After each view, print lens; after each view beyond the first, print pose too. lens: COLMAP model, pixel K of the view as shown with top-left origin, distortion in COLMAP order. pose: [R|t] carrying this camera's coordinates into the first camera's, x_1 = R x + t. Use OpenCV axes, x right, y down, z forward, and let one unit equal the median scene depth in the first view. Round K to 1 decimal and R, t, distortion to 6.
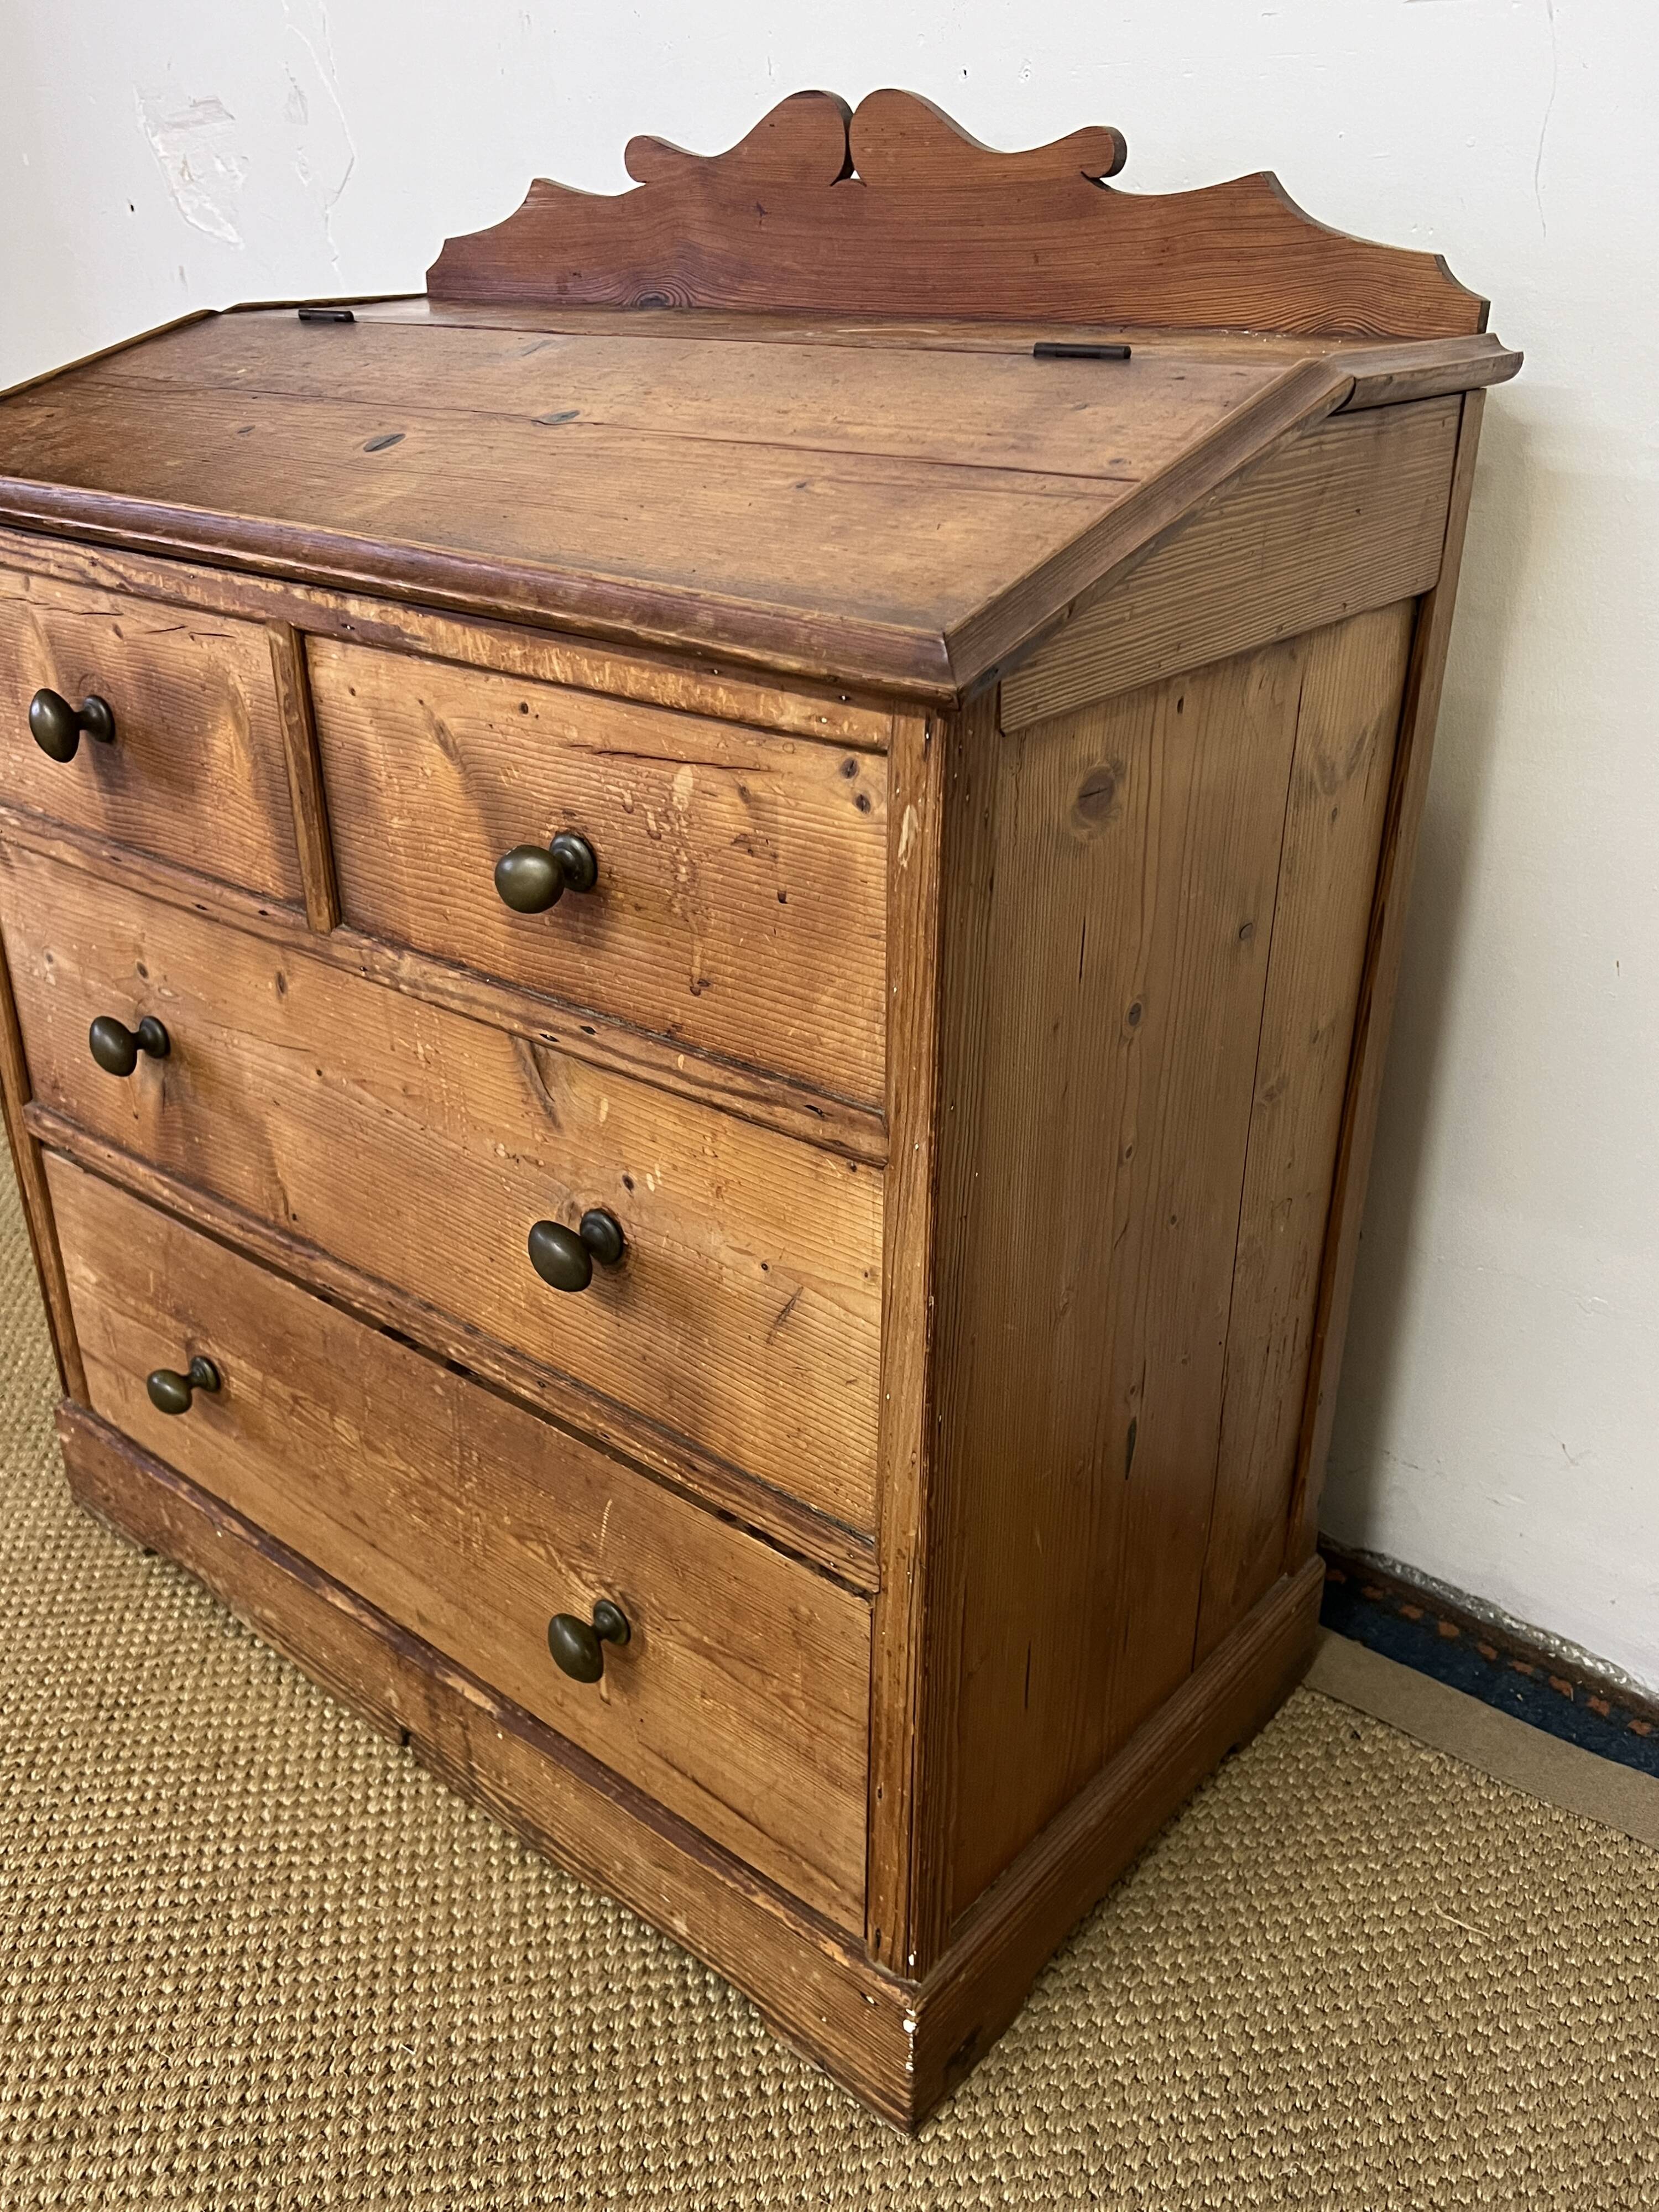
lens RADIAL K [[1879.6, 0, 838.2], [0, 1879.6, 1107.6], [0, 0, 1]] dist [0.042976, -0.053900]
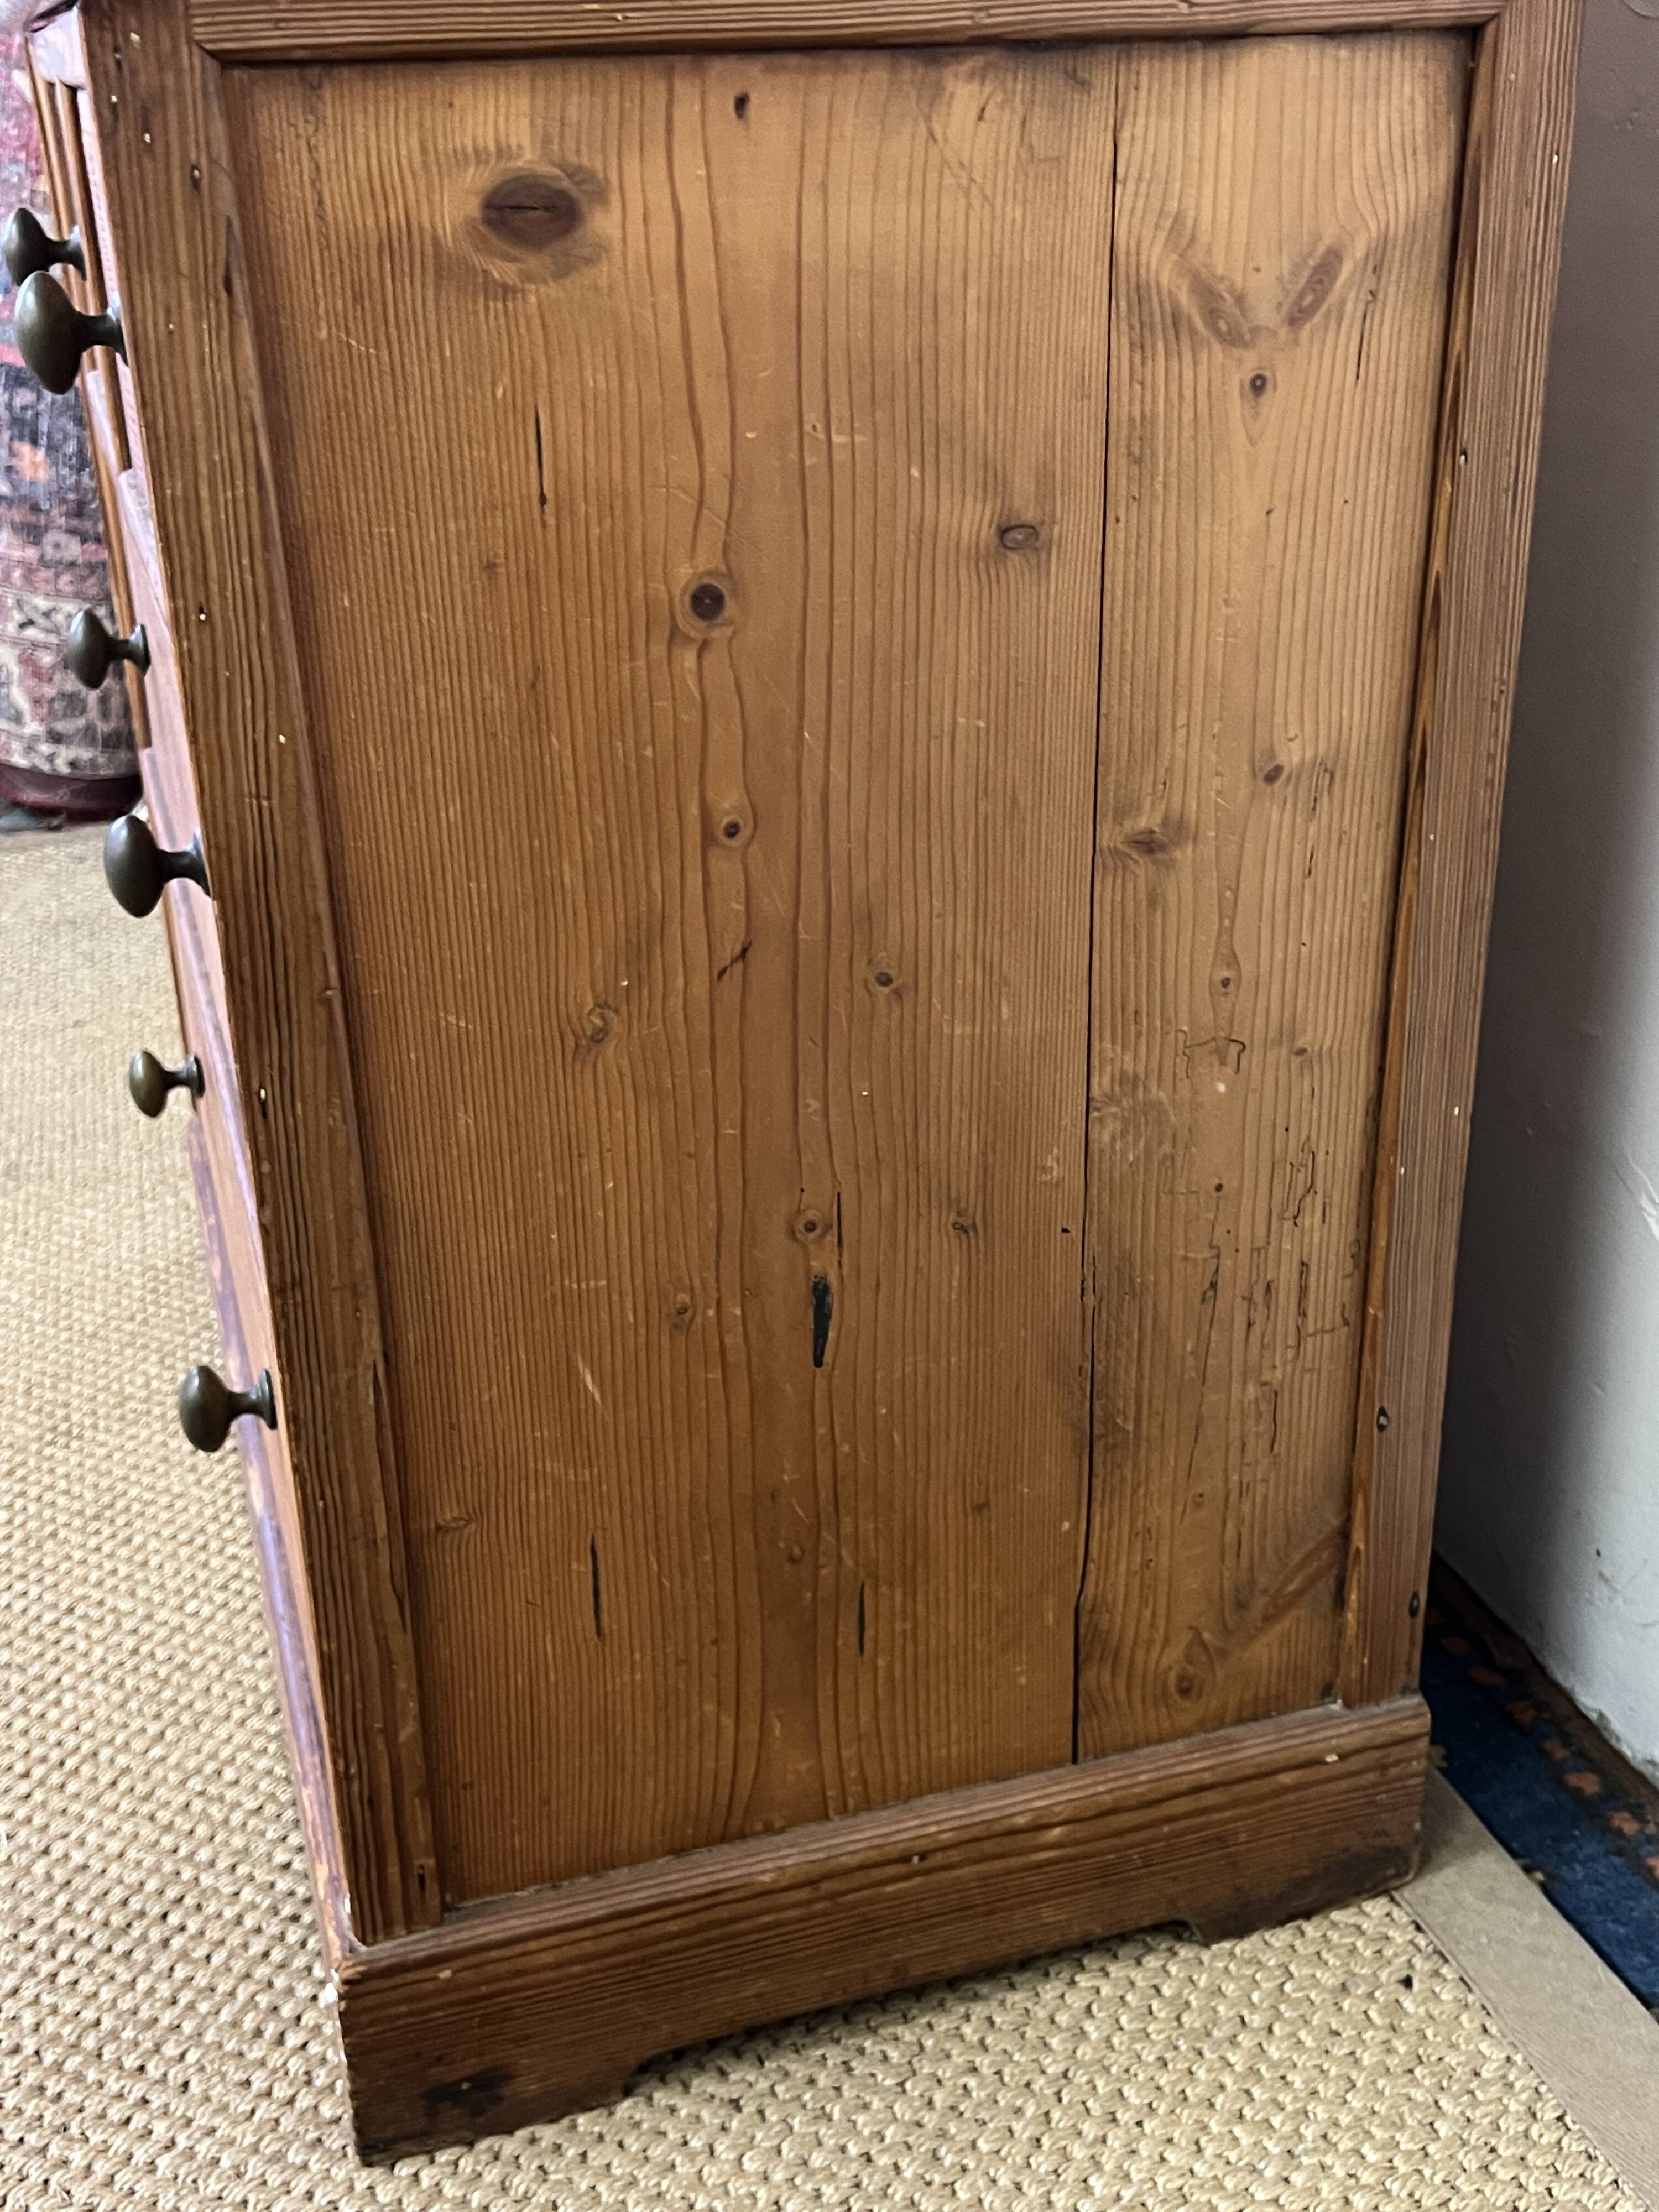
lens RADIAL K [[2404.4, 0, 822.1], [0, 2404.4, 1152.2], [0, 0, 1]] dist [0.028319, 0.000000]
pose [[0.847691, 0.200745, -0.491042, 0.555952], [-0.202777, 0.977960, 0.049747, 0.077912], [0.490206, 0.057402, 0.869714, 0.239811]]
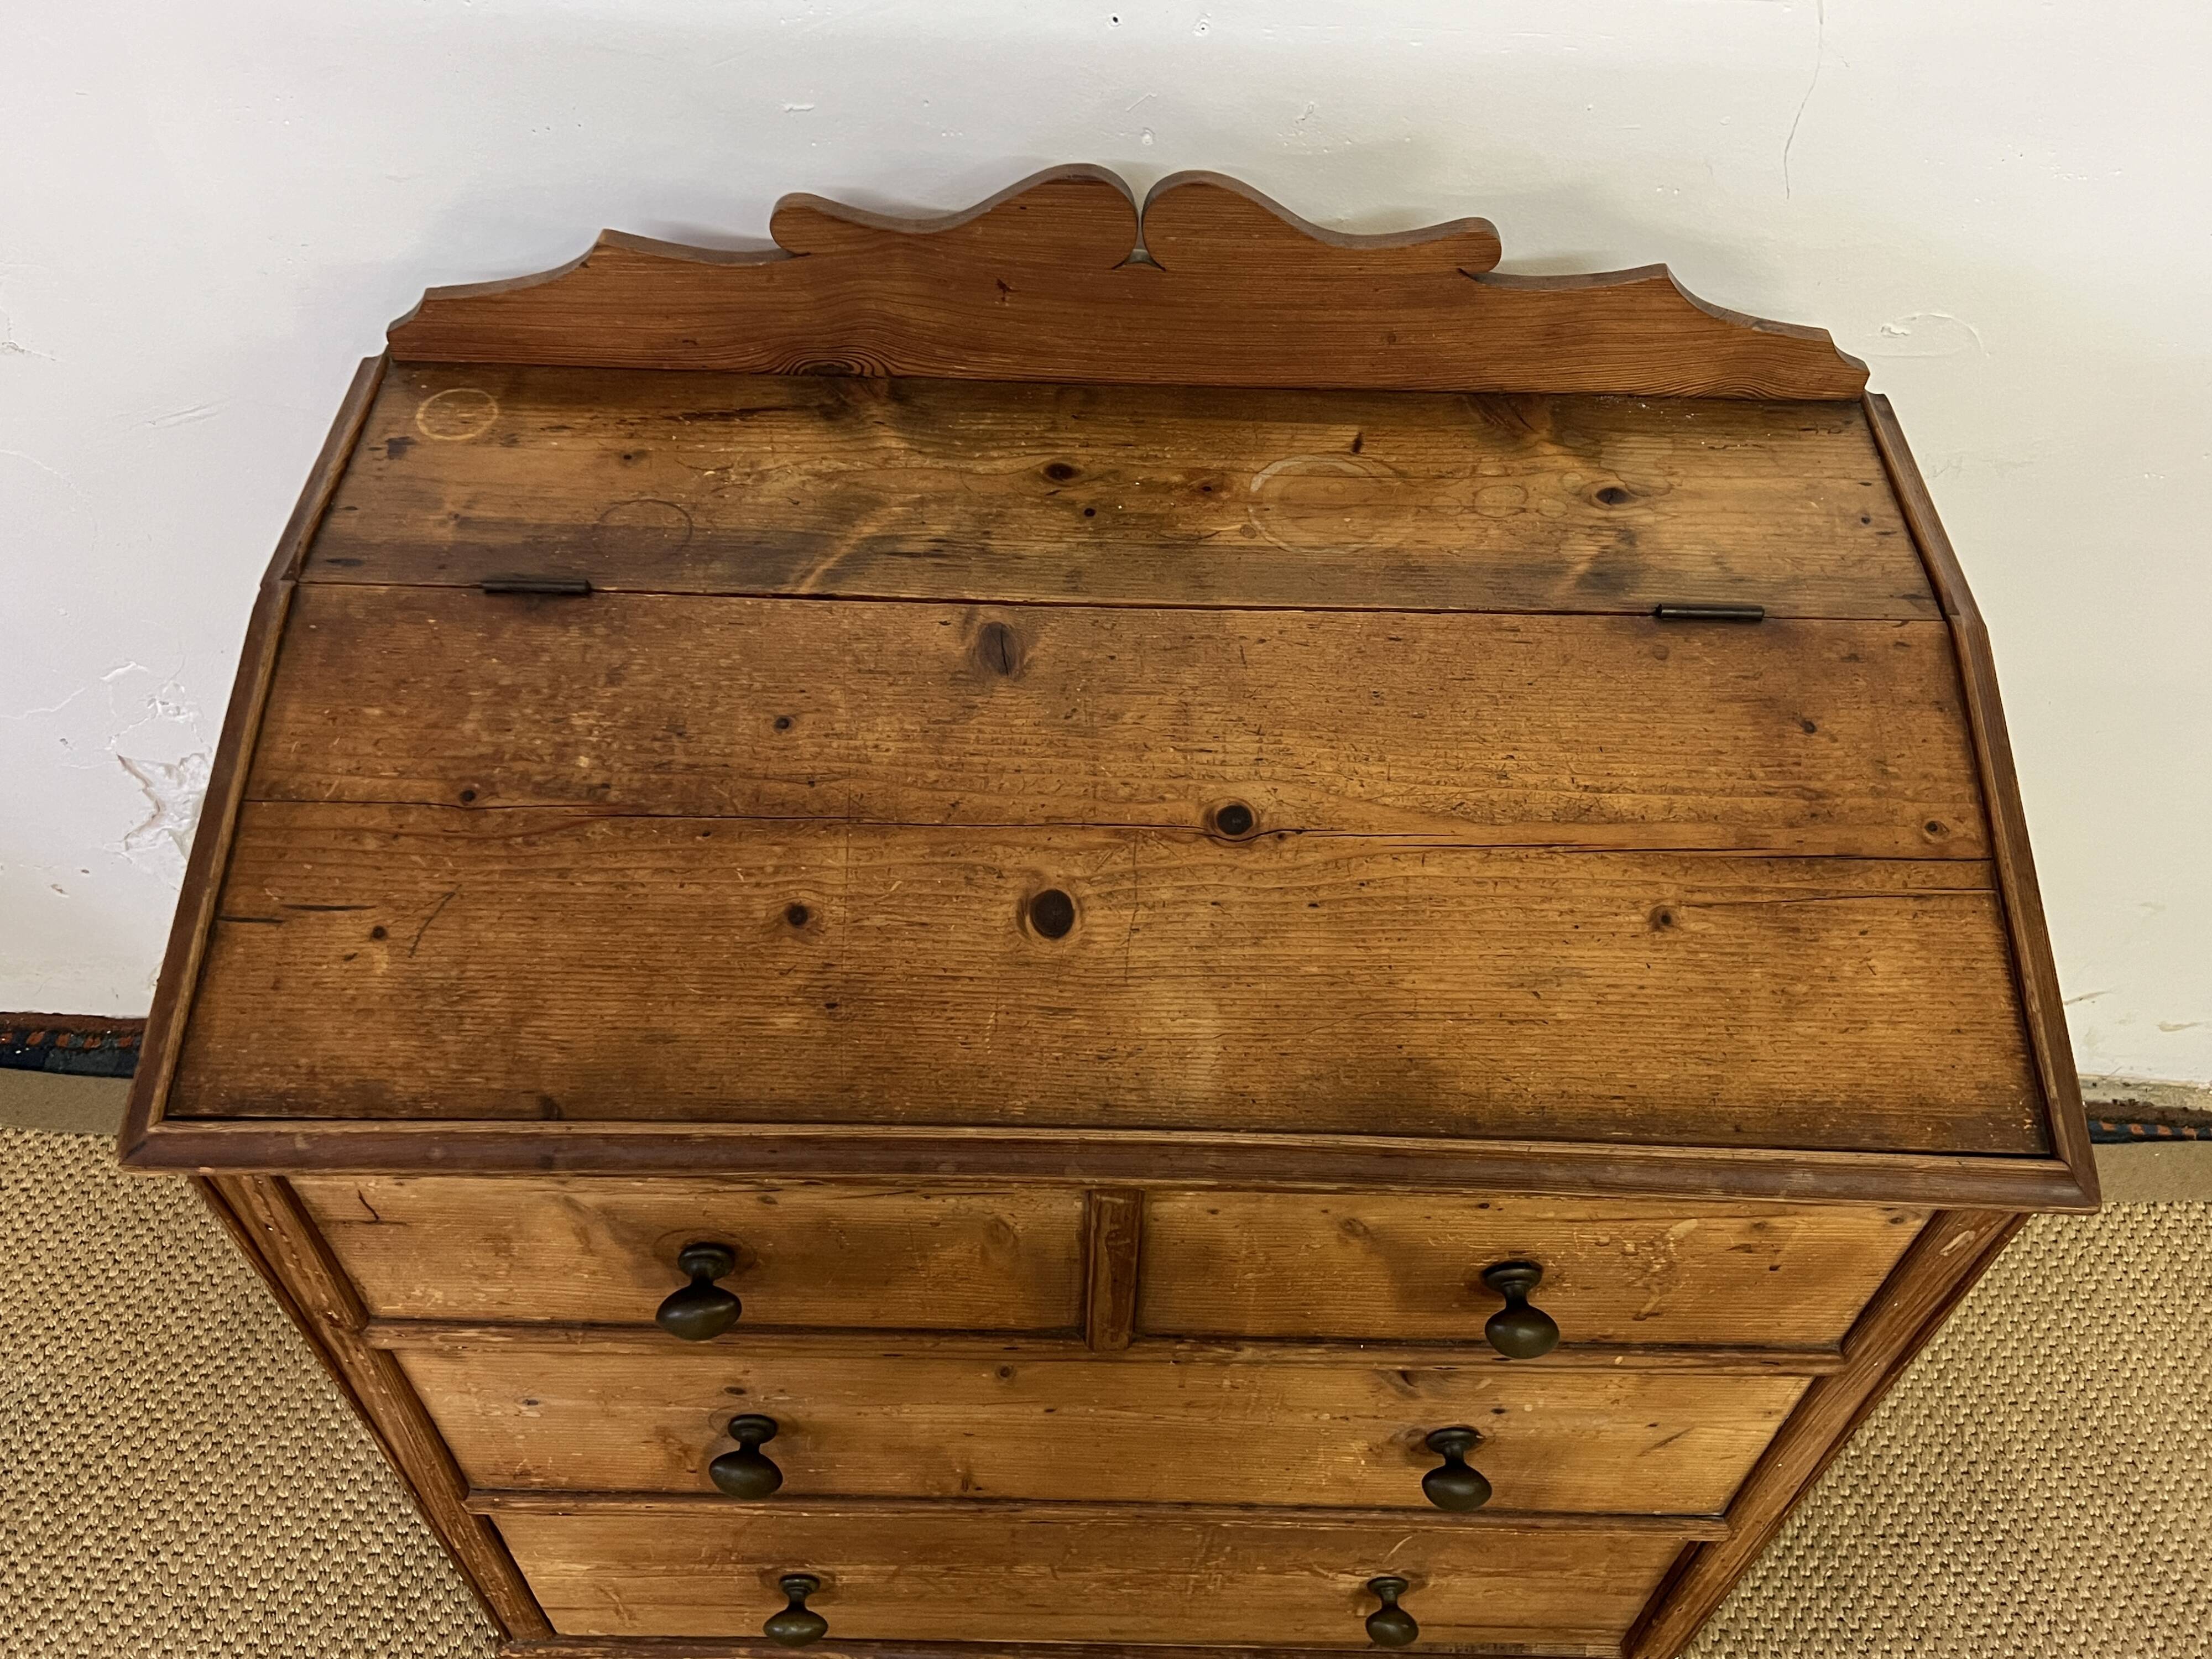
lens RADIAL K [[1879.6, 0, 1111.1], [0, 1879.6, 800.2], [0, 0, 1]] dist [0.042976, -0.053900]
pose [[0.775878, -0.457800, 0.434088, -0.554057], [0.248252, 0.854101, 0.457036, -0.762862], [-0.579986, -0.246841, 0.776328, 0.307706]]
